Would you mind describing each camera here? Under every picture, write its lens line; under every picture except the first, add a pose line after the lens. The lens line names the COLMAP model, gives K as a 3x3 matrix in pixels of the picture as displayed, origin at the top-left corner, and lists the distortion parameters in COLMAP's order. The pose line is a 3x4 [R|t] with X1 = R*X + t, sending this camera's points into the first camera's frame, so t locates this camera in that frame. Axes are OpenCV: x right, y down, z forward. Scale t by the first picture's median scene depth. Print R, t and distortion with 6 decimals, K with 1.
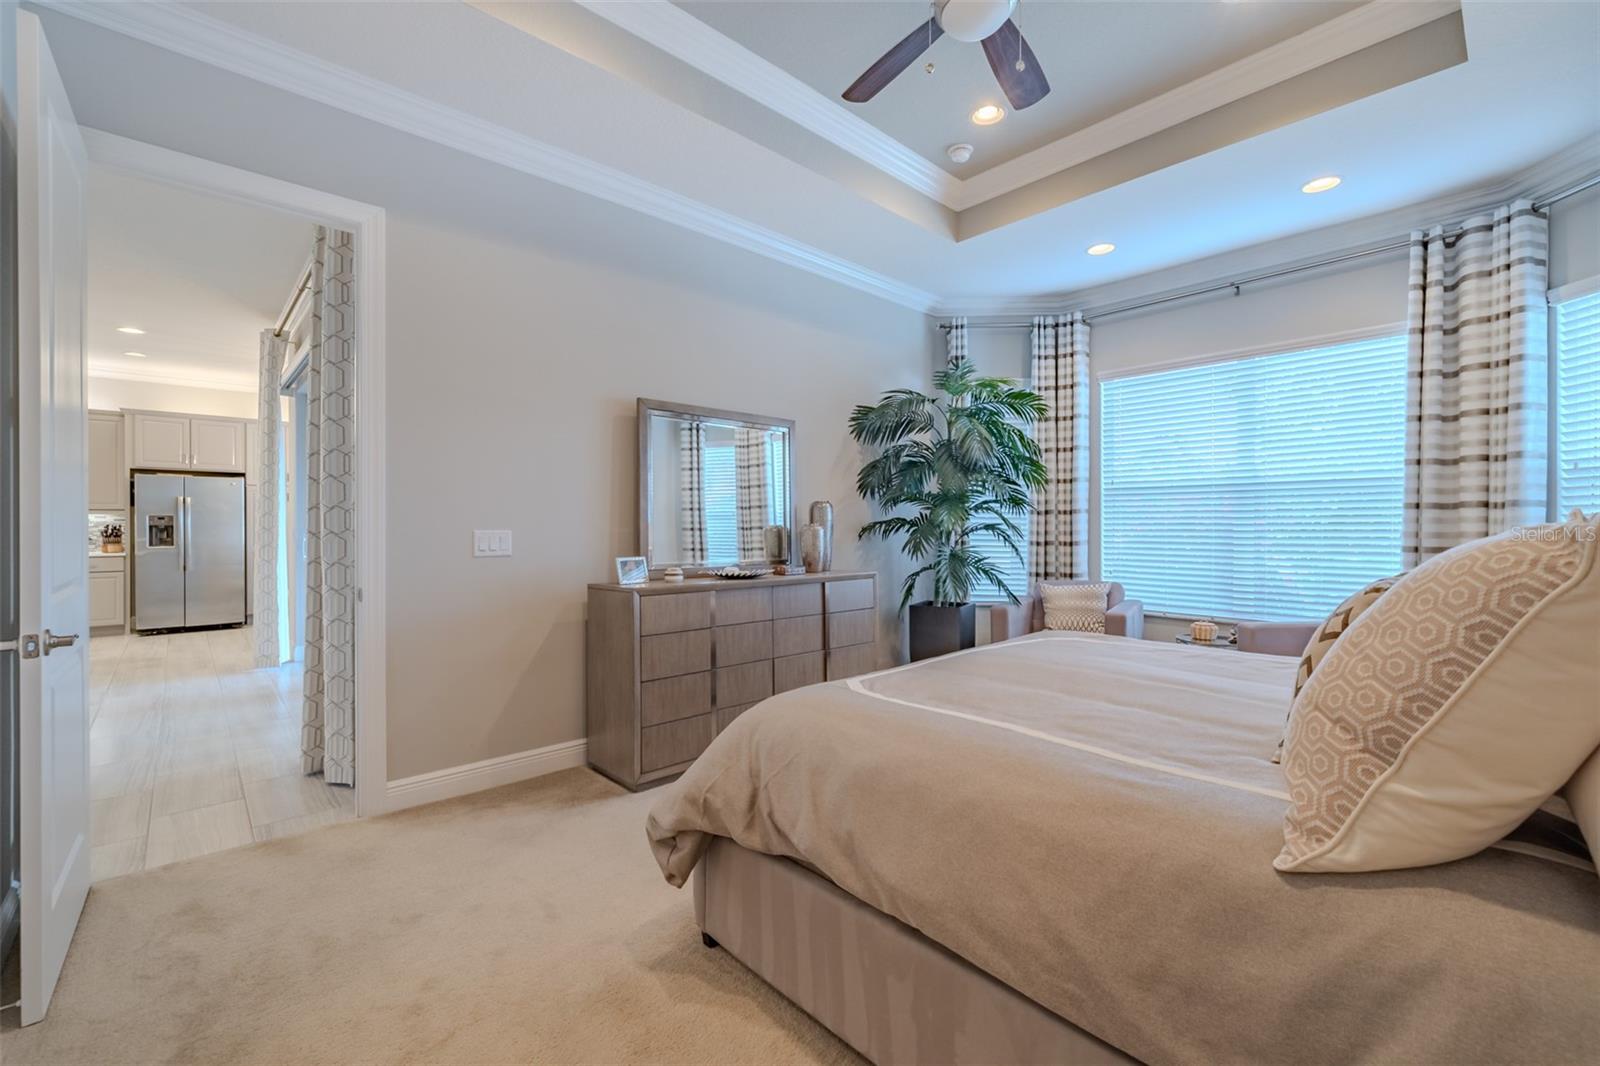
lens RADIAL K [[680.4, 0, 797.2], [0, 680.4, 526.0], [0, 0, 1]] dist [-0.000780, 0.000961]
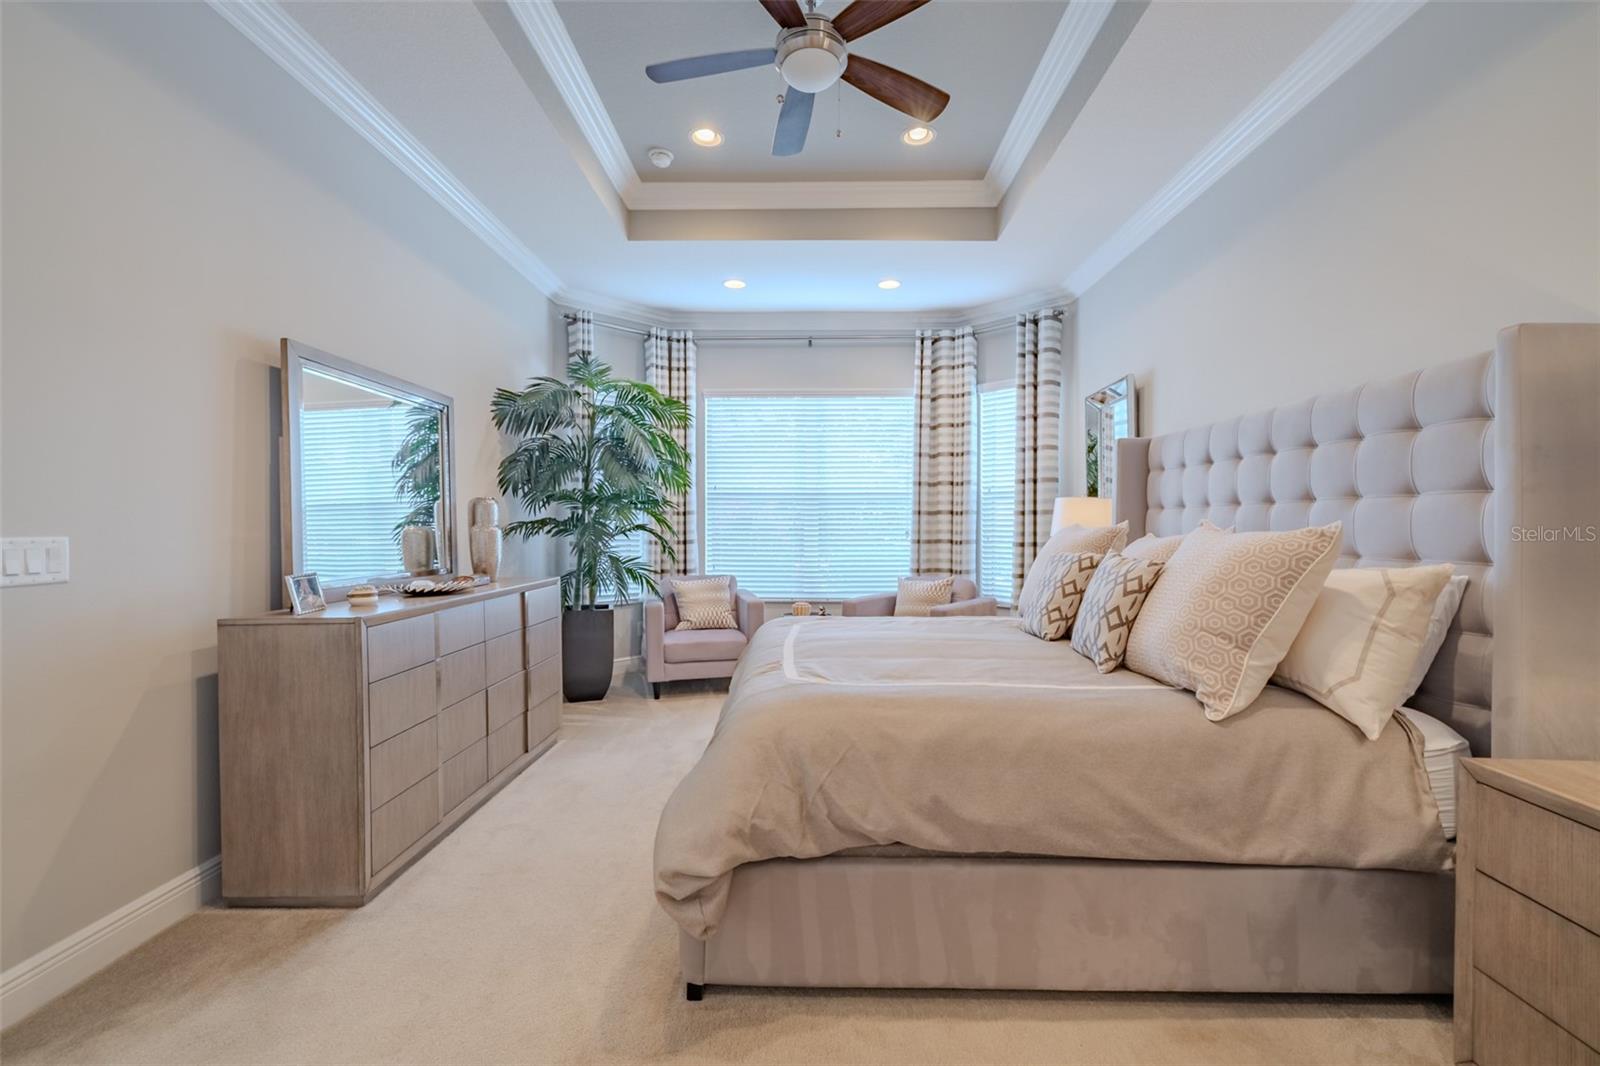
lens RADIAL K [[680.4, 0, 806.4], [0, 680.4, 528.4], [0, 0, 1]] dist [-0.000780, 0.000961]
pose [[0.684601, -0.003874, 0.728908, -0.361459], [-0.000138, 0.999985, 0.005444, -0.003151], [-0.728918, -0.003828, 0.684590, 0.151616]]
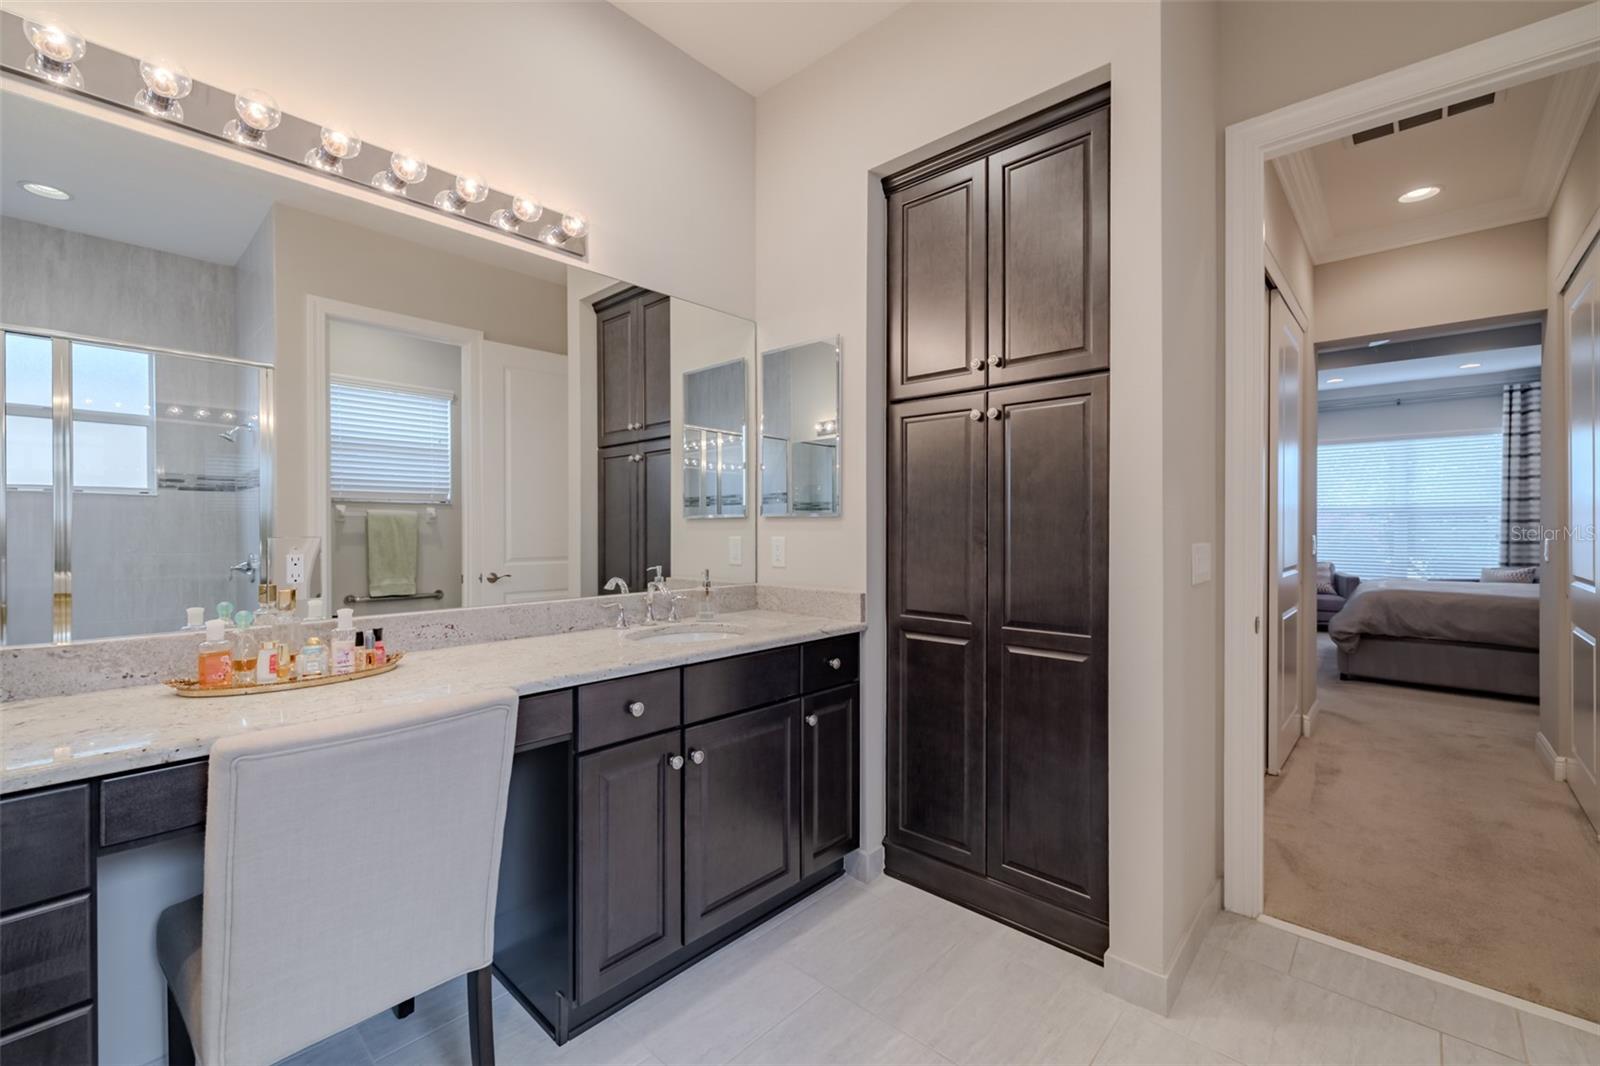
lens RADIAL K [[680.4, 0, 783.6], [0, 680.4, 527.7], [0, 0, 1]] dist [-0.000780, 0.000961]
pose [[0.996978, -0.000137, 0.077686, -1.404914], [0.000506, 0.999989, -0.004735, -0.000984], [-0.077684, 0.004760, 0.996967, -0.857338]]
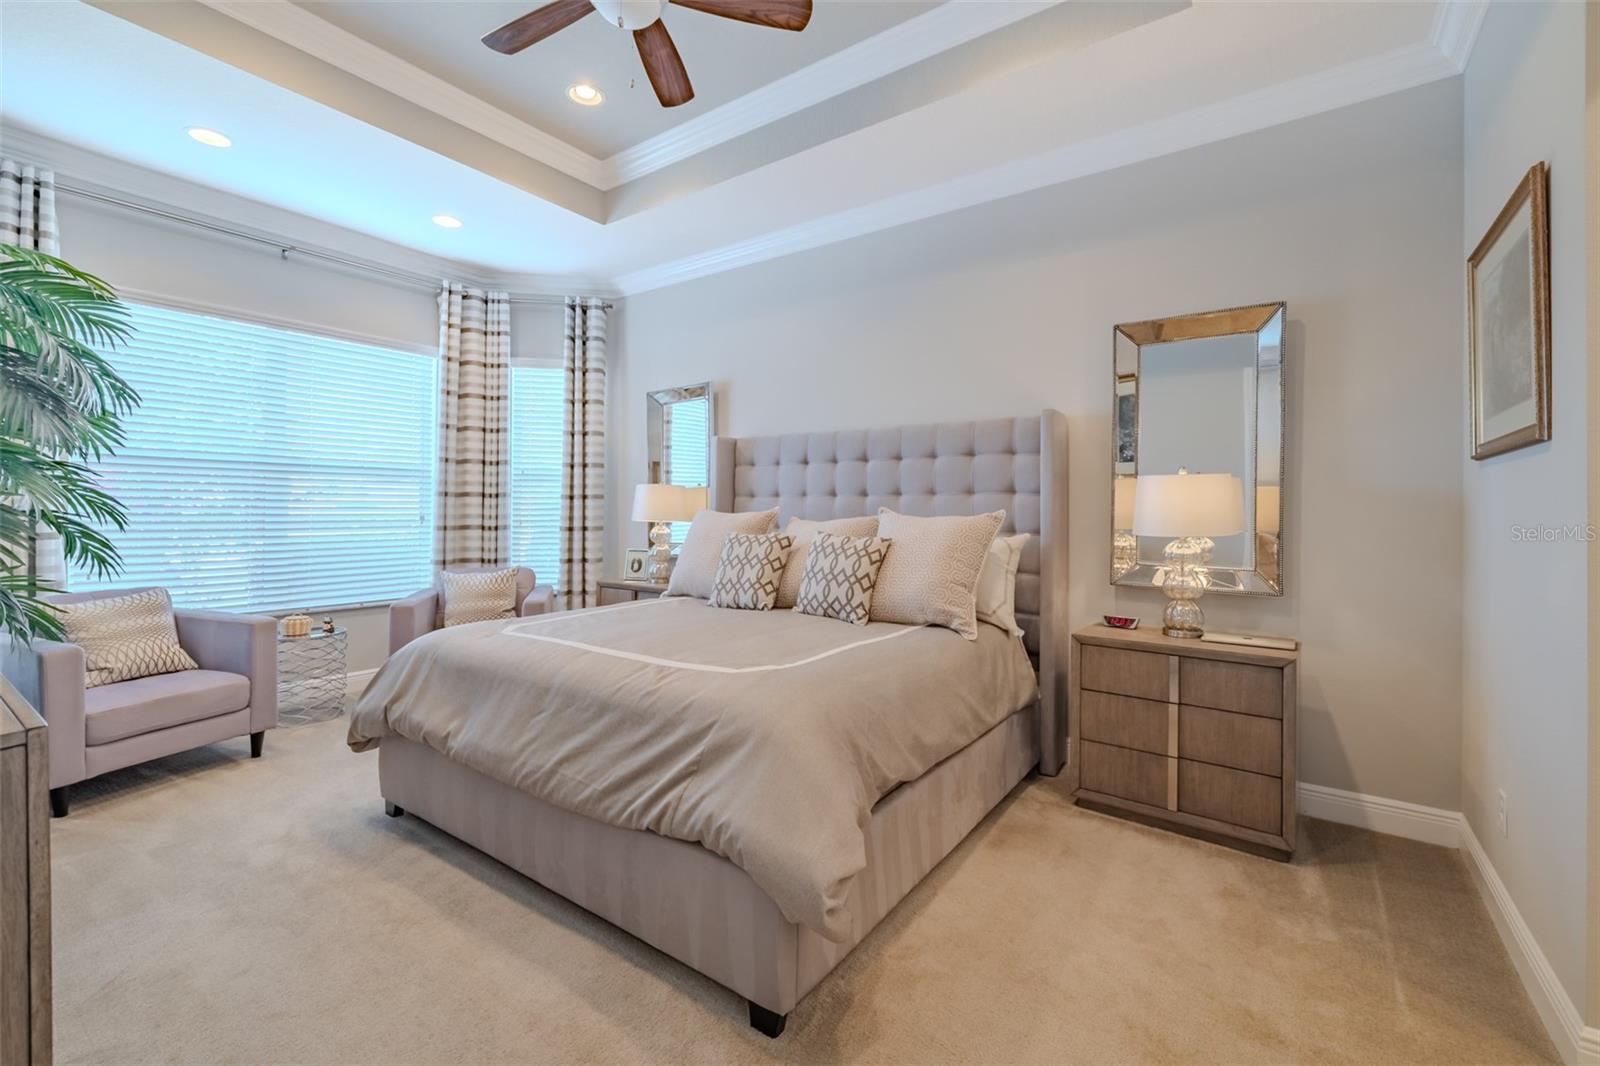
lens RADIAL K [[680.4, 0, 810.2], [0, 680.4, 506.5], [0, 0, 1]] dist [-0.000780, 0.000961]
pose [[-0.217538, 0.002777, 0.976048, -0.497958], [-0.006147, 0.999972, -0.004215, -0.005020], [-0.976032, -0.006917, -0.217515, 0.612599]]
